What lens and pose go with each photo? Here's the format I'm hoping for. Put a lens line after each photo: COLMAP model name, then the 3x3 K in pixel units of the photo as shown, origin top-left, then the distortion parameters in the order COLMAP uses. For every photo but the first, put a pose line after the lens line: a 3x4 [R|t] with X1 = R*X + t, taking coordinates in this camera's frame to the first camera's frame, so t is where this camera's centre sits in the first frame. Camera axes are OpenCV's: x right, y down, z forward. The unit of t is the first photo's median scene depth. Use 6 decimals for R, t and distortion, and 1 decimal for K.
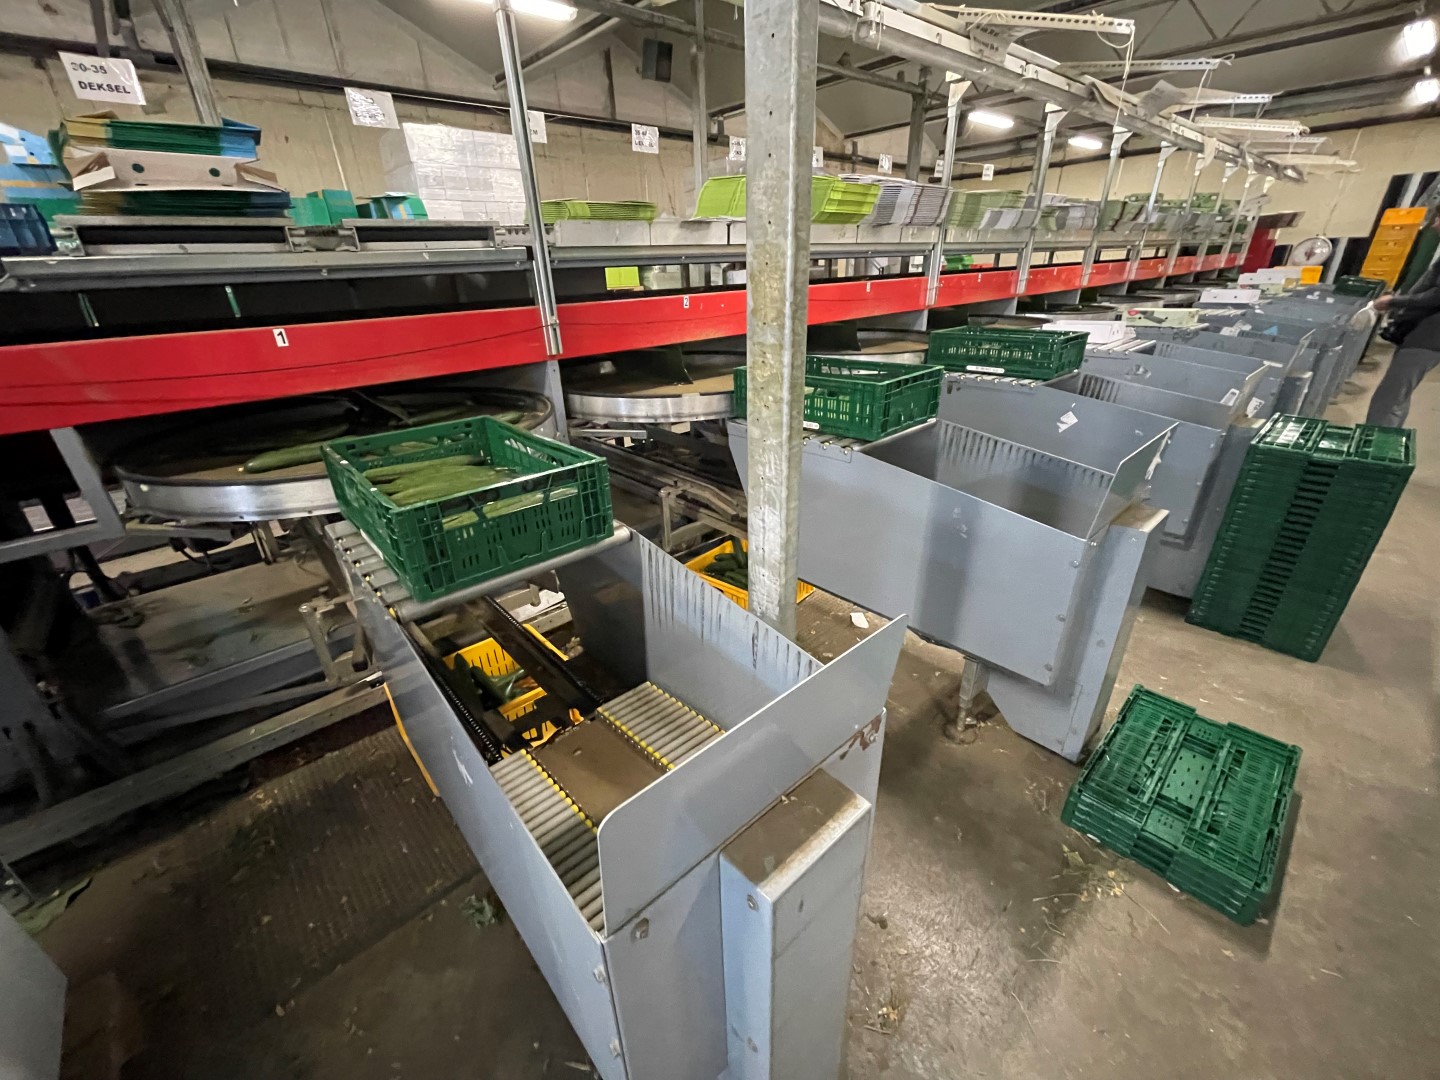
lens RADIAL K [[583.5, 0, 710.2], [0, 583.5, 545.6], [0, 0, 1]] dist [-0.001643, -0.001163]
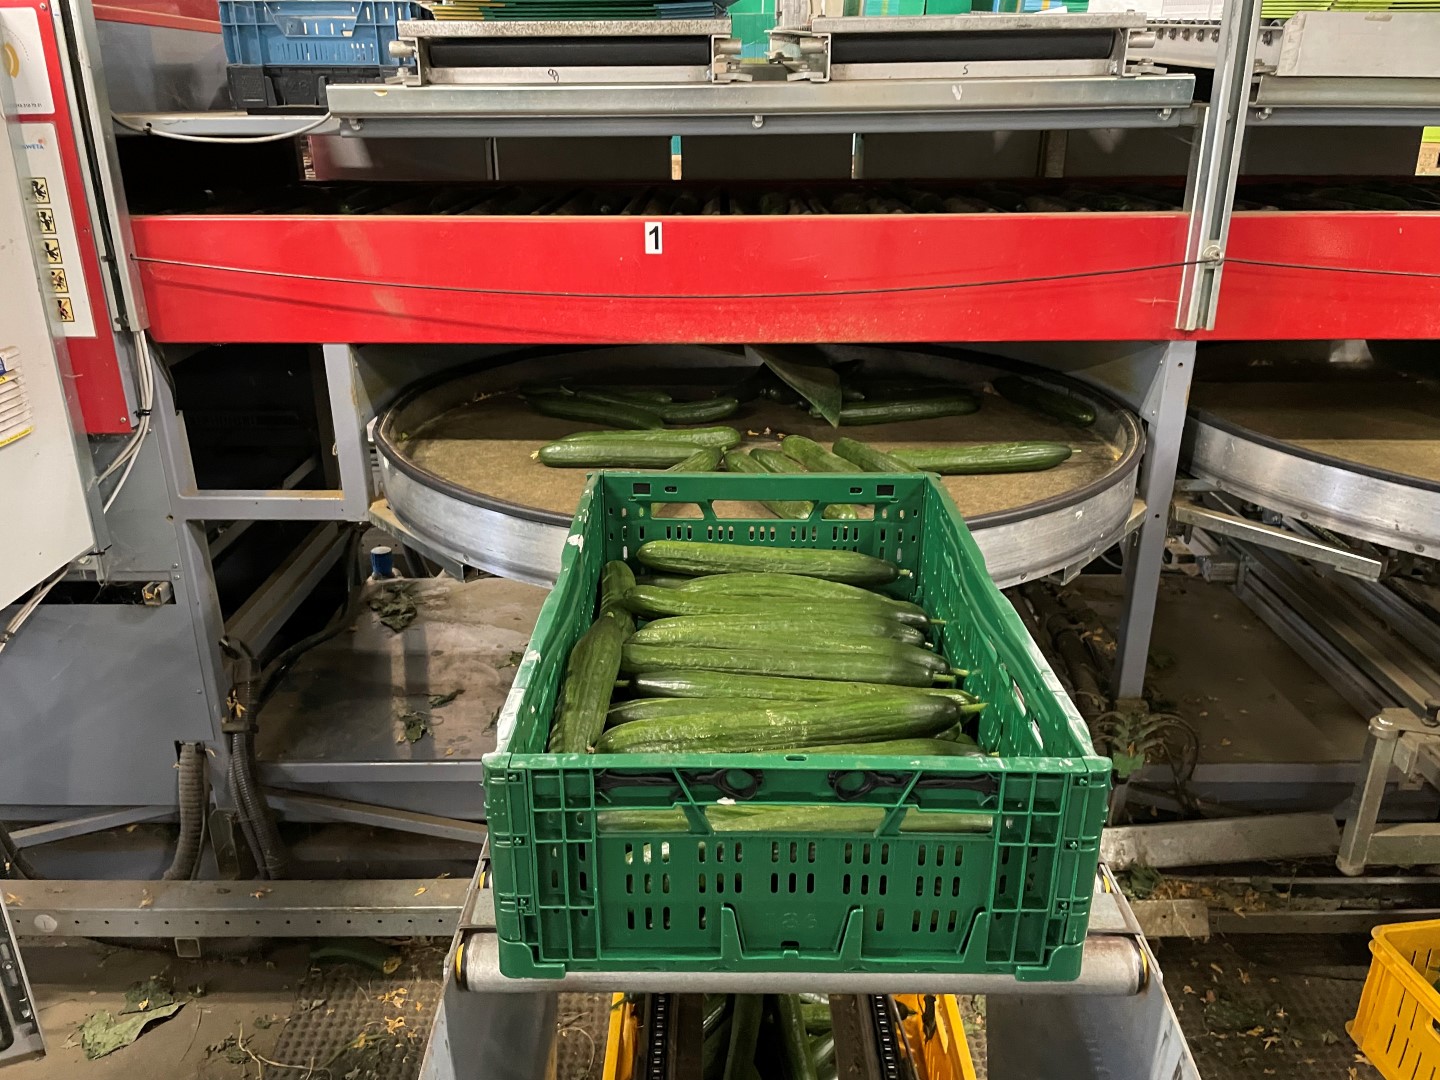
lens RADIAL K [[1099.1, 0, 710.4], [0, 1099.1, 534.8], [0, 0, 1]] dist [0.083142, -0.117099]
pose [[0.745464, 0.273005, -0.608072, -0.006383], [-0.306121, 0.950599, 0.051500, -0.180333], [0.592092, 0.147753, 0.792210, 0.287359]]
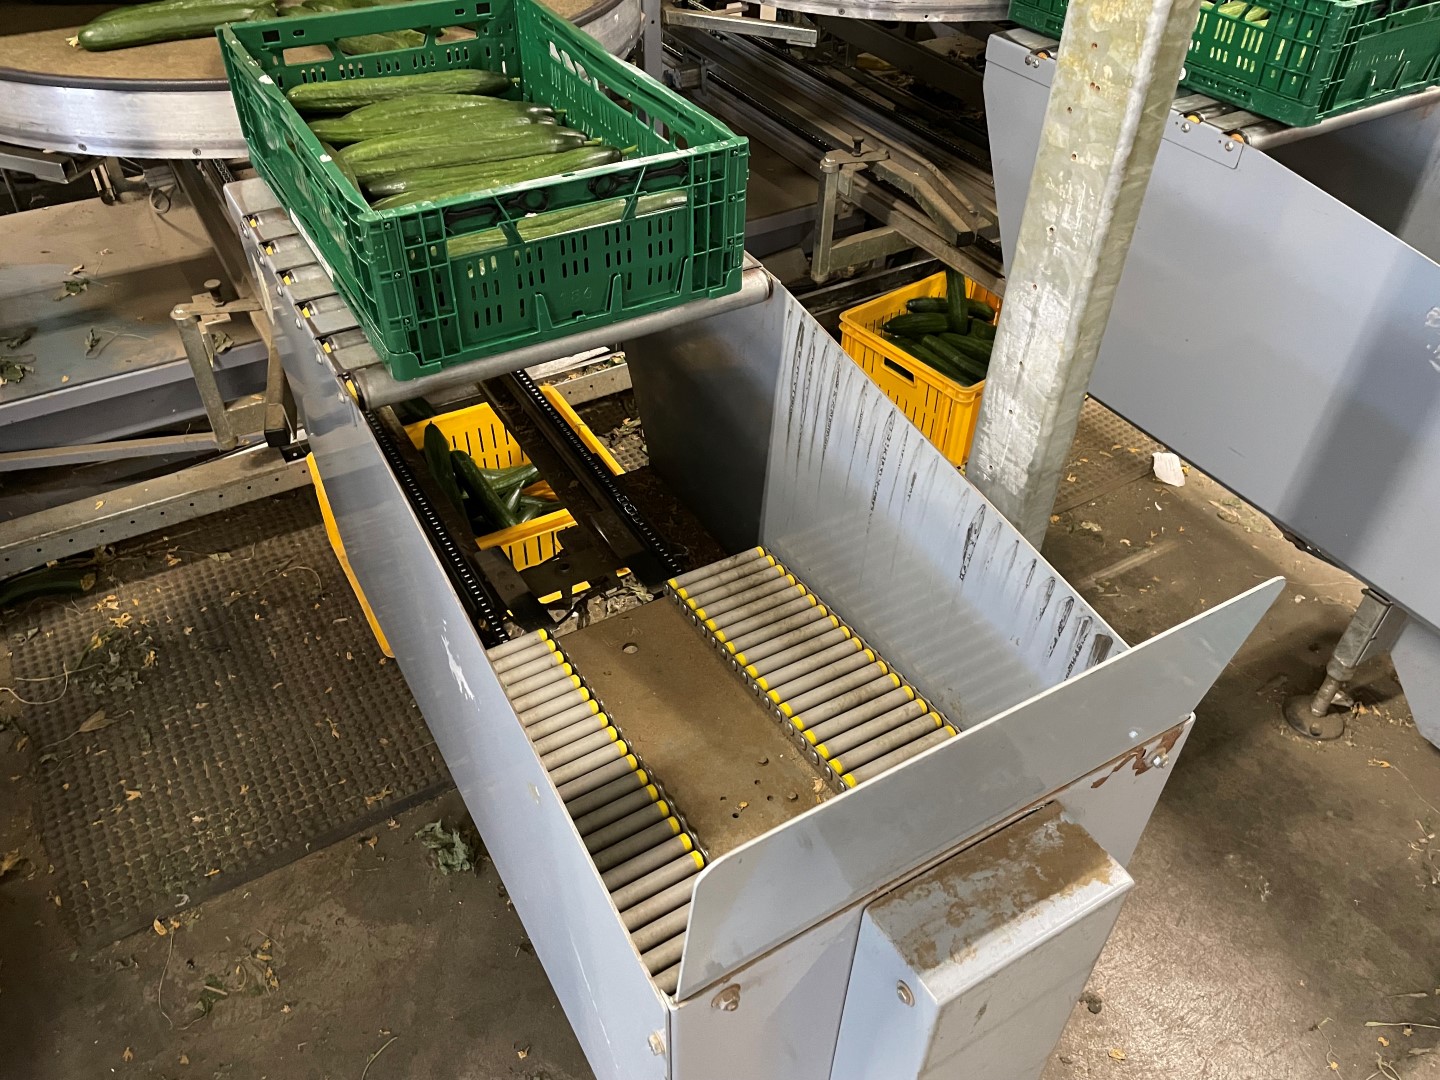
lens RADIAL K [[1099.1, 0, 714.6], [0, 1099.1, 525.6], [0, 0, 1]] dist [0.083142, -0.117099]
pose [[0.979994, 0.165864, -0.110007, -0.034273], [-0.130352, 0.952566, 0.275004, -0.070465], [0.150402, -0.255162, 0.955129, -0.017324]]
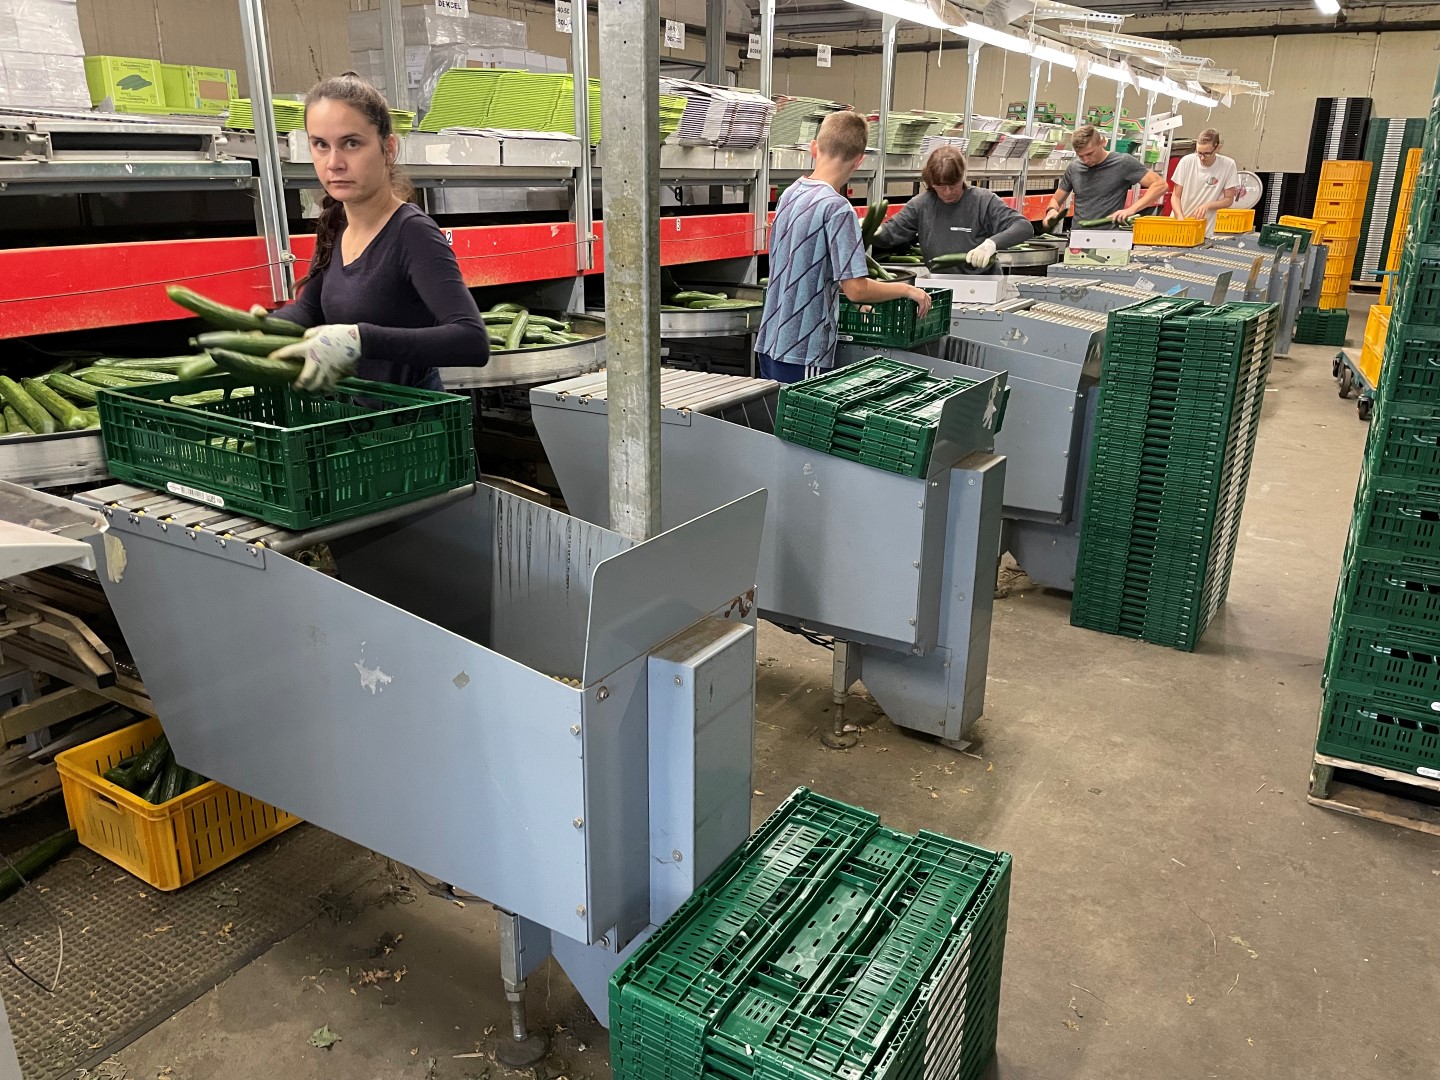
lens RADIAL K [[1099.1, 0, 719.1], [0, 1099.1, 546.3], [0, 0, 1]] dist [0.083142, -0.117099]
pose [[0.954590, -0.052117, 0.293328, -0.242352], [0.087588, 0.990163, -0.109115, 0.254120], [-0.284756, 0.129852, 0.949765, -0.632651]]
